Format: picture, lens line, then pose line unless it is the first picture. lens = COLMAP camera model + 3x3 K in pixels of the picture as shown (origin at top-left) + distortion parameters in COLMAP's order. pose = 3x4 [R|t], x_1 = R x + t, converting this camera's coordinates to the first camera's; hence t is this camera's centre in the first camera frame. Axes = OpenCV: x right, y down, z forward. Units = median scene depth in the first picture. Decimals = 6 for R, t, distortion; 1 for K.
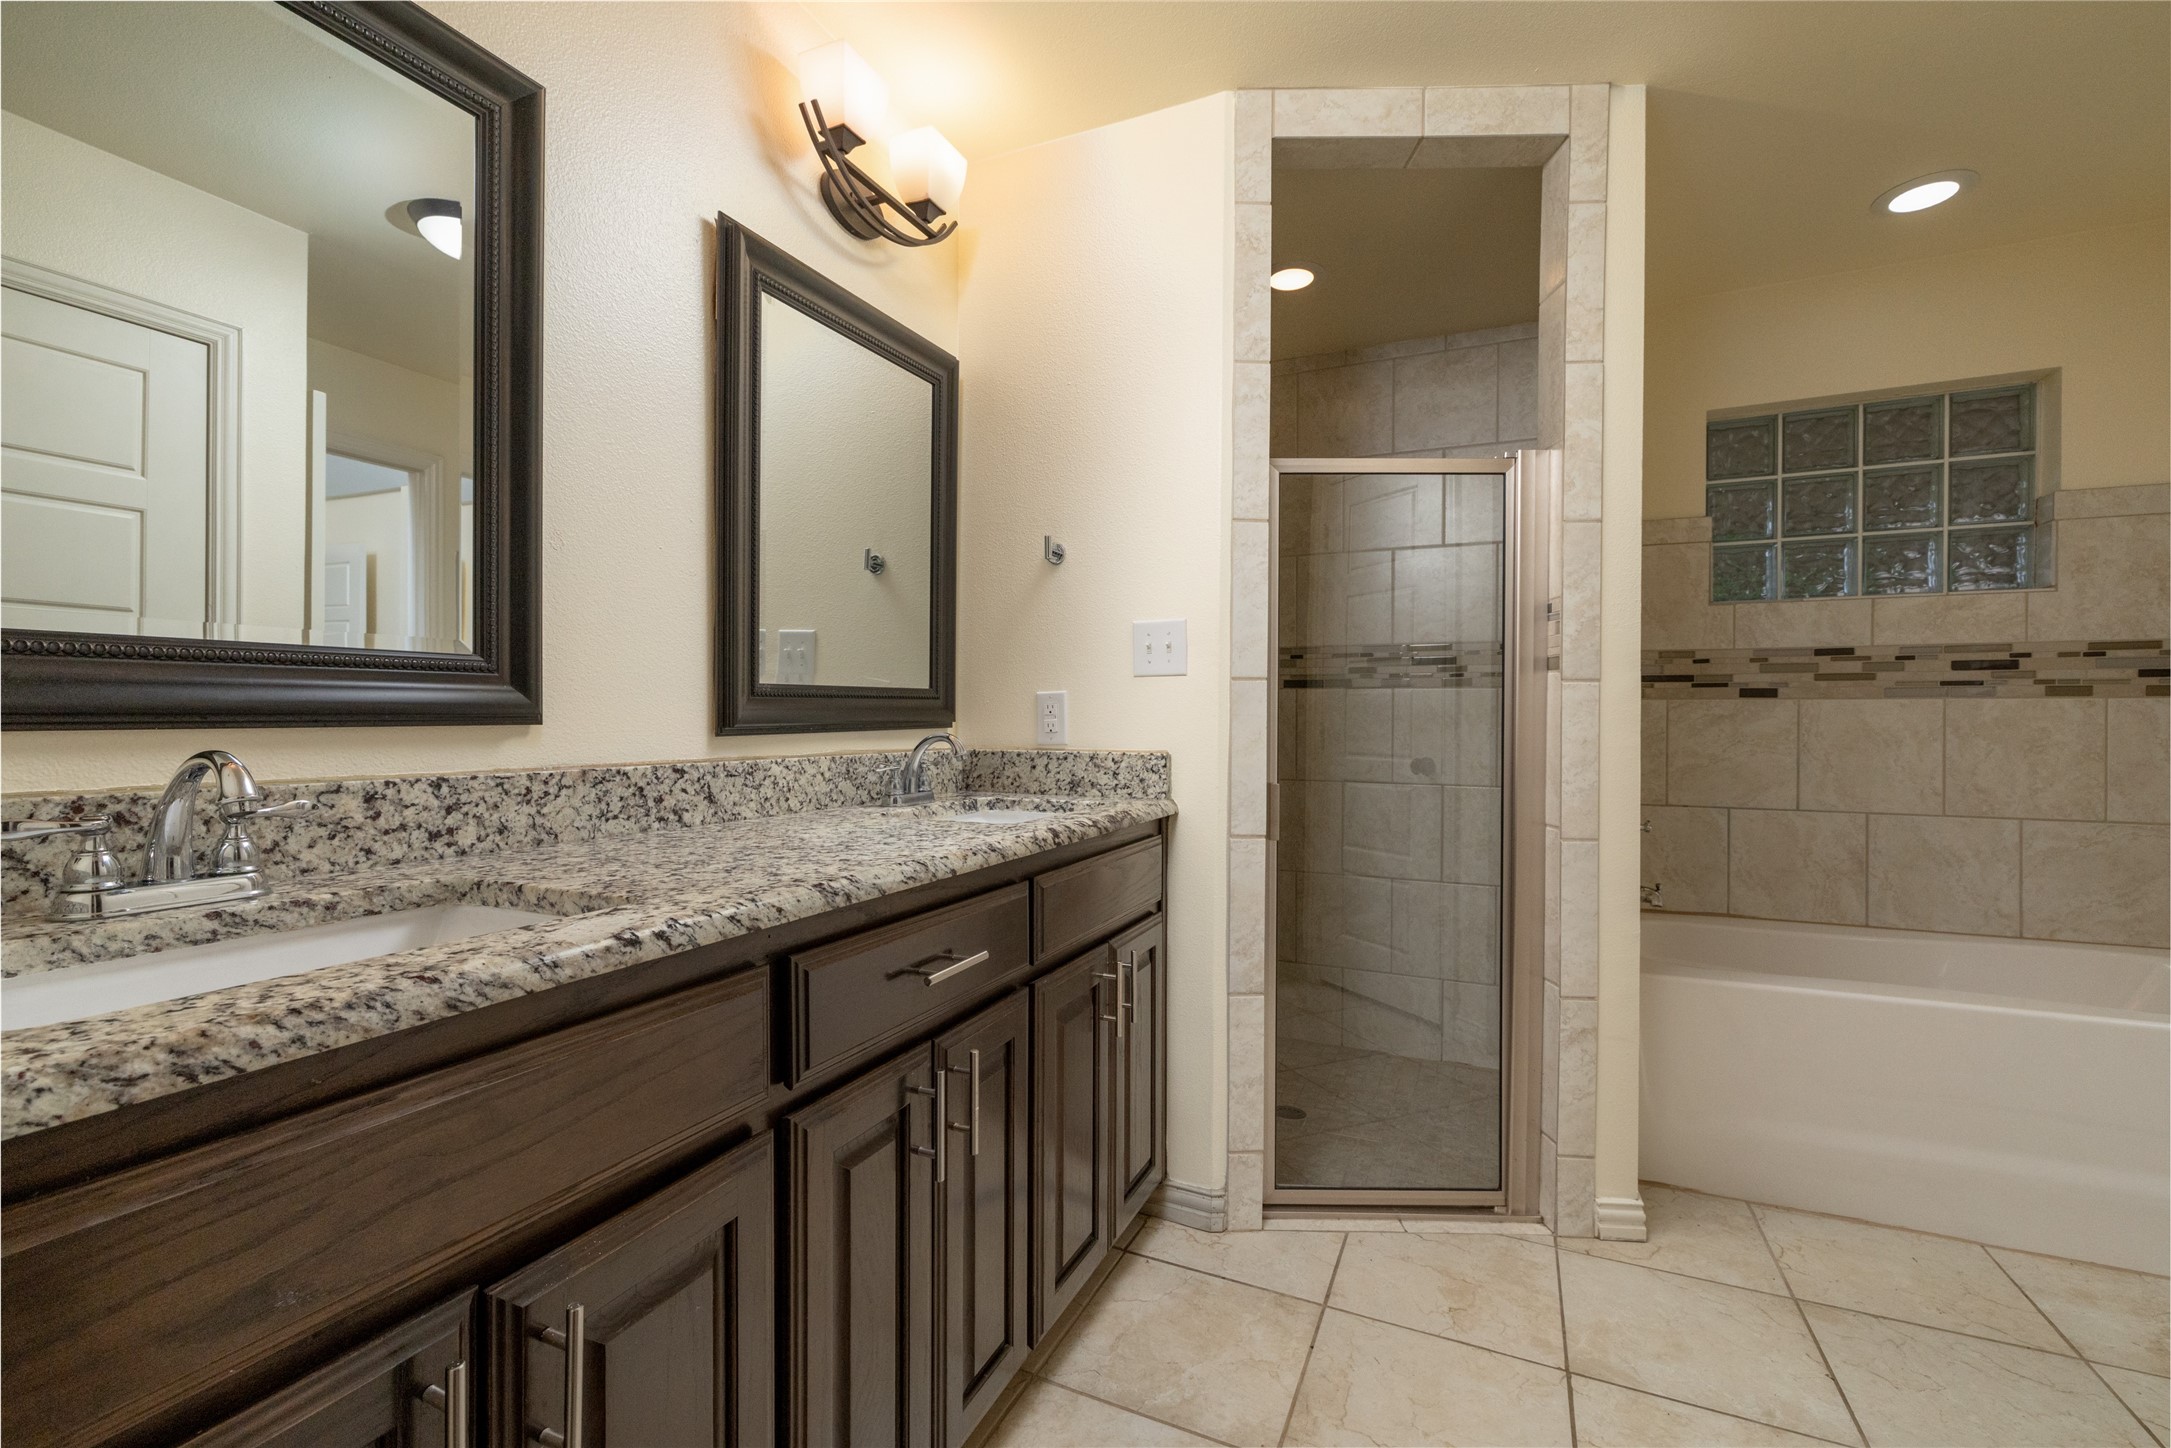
lens RADIAL K [[934.8, 0, 1085.7], [0, 934.8, 721.6], [0, 0, 1]] dist [-0.000032, 0.000024]
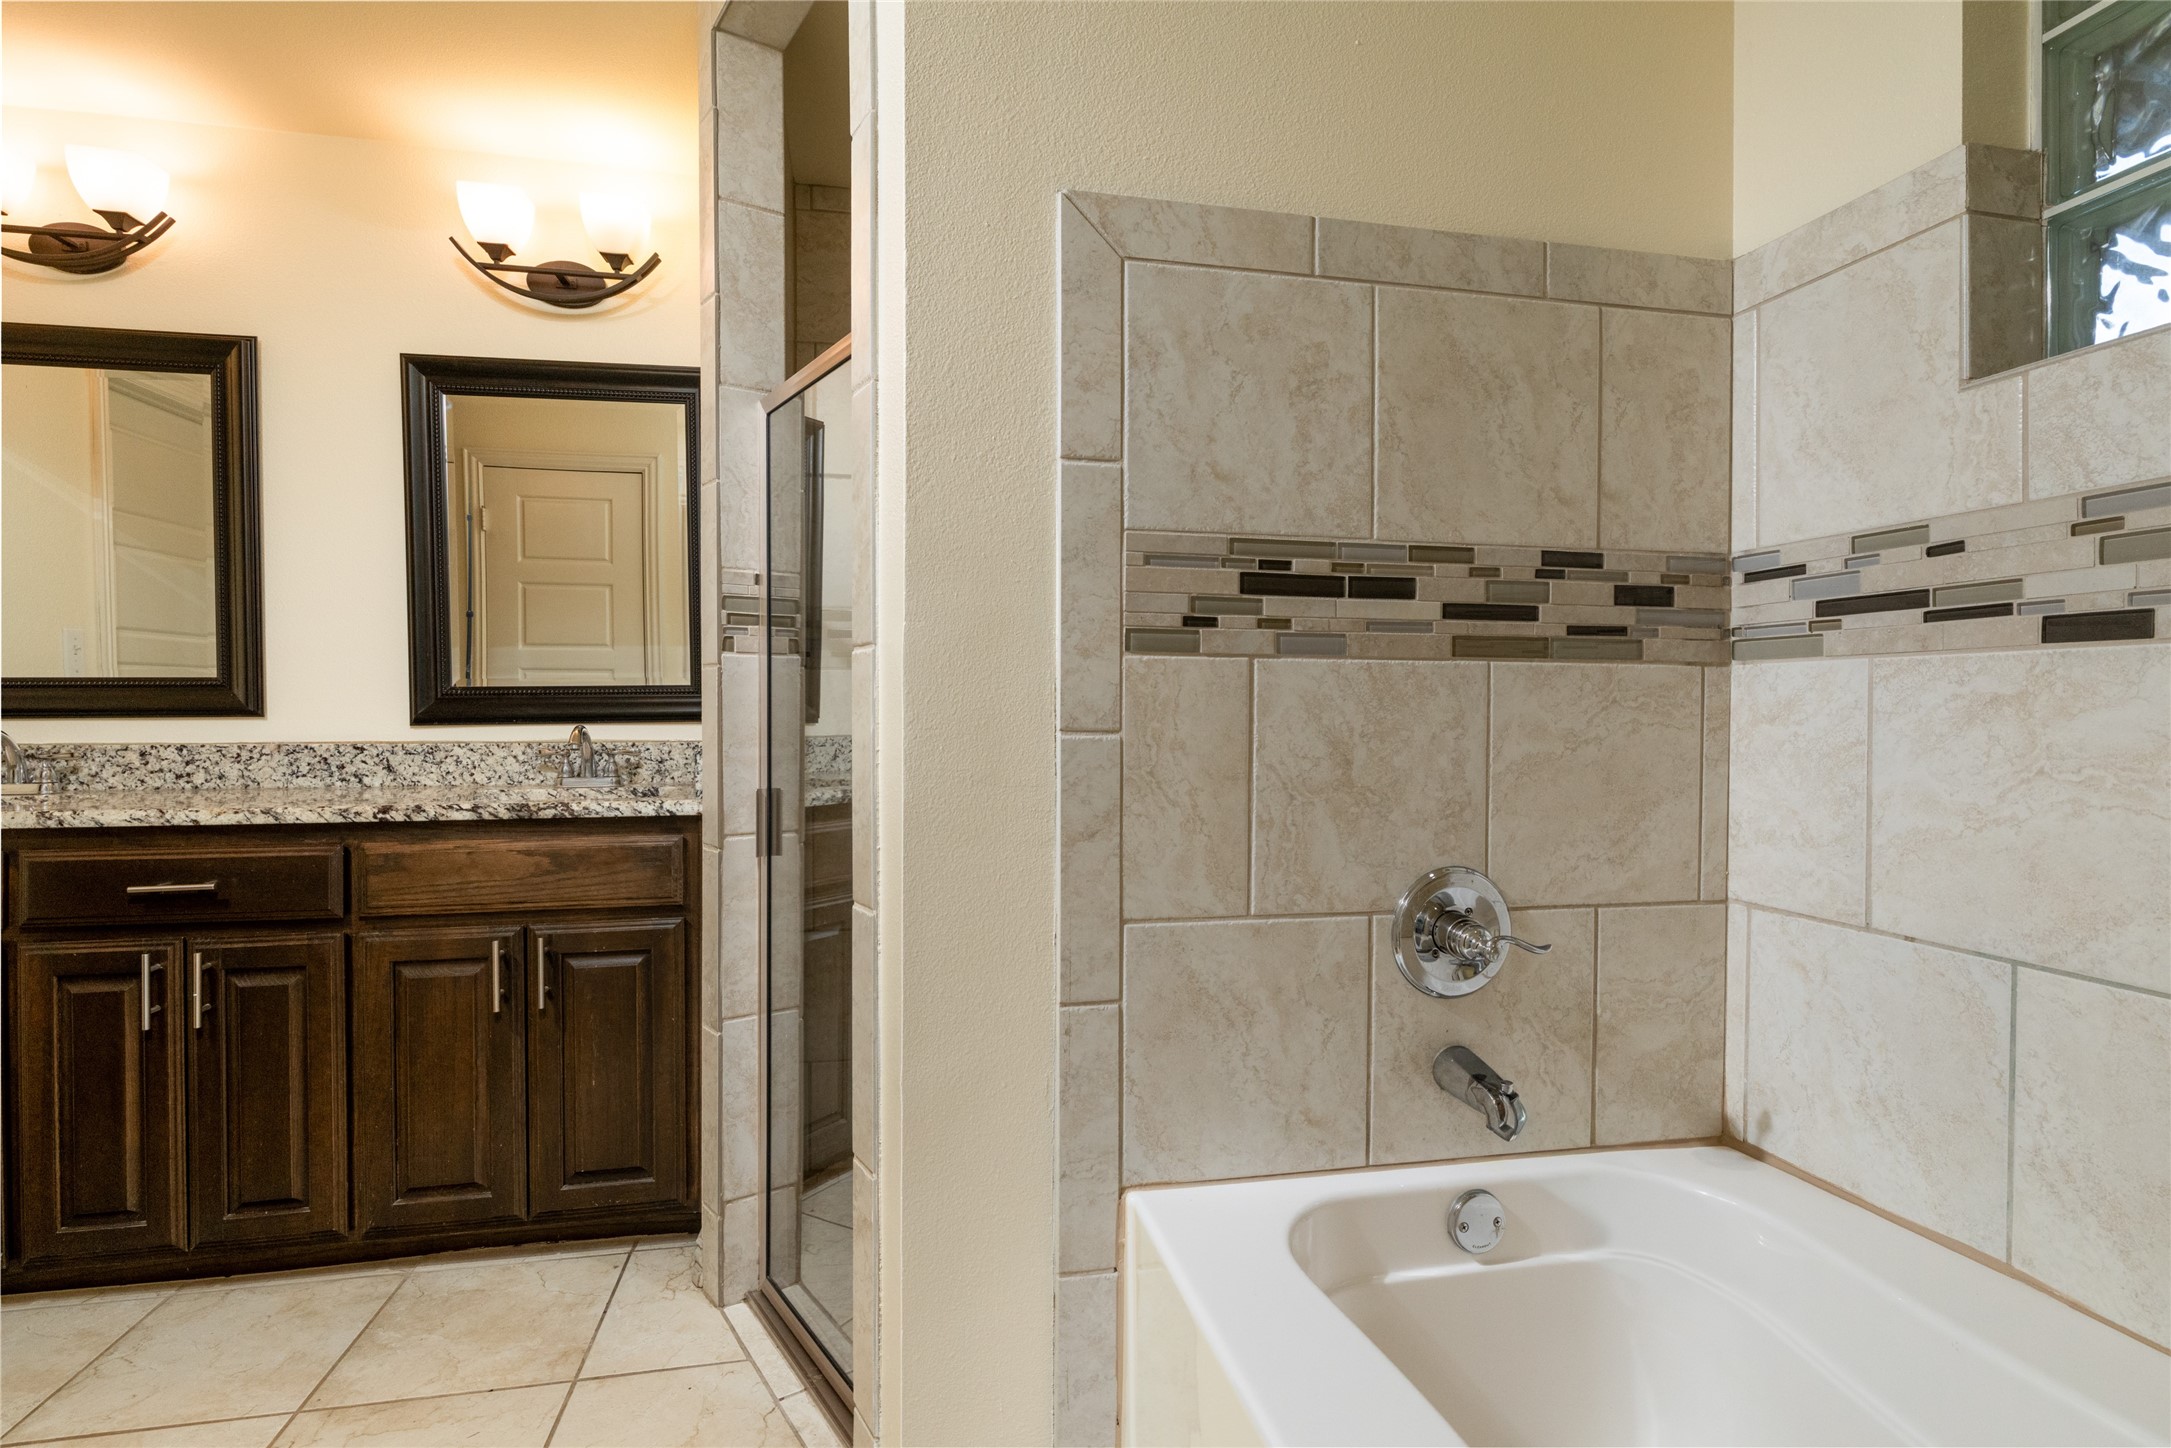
lens RADIAL K [[1037.1, 0, 1082.7], [0, 1037.1, 720.1], [0, 0, 1]] dist [-0.000916, 0.001350]
pose [[0.584887, 0.002628, -0.811111, 1.588148], [-0.000560, 0.999996, 0.002836, 0.002811], [0.811115, -0.001205, 0.584886, 0.983633]]
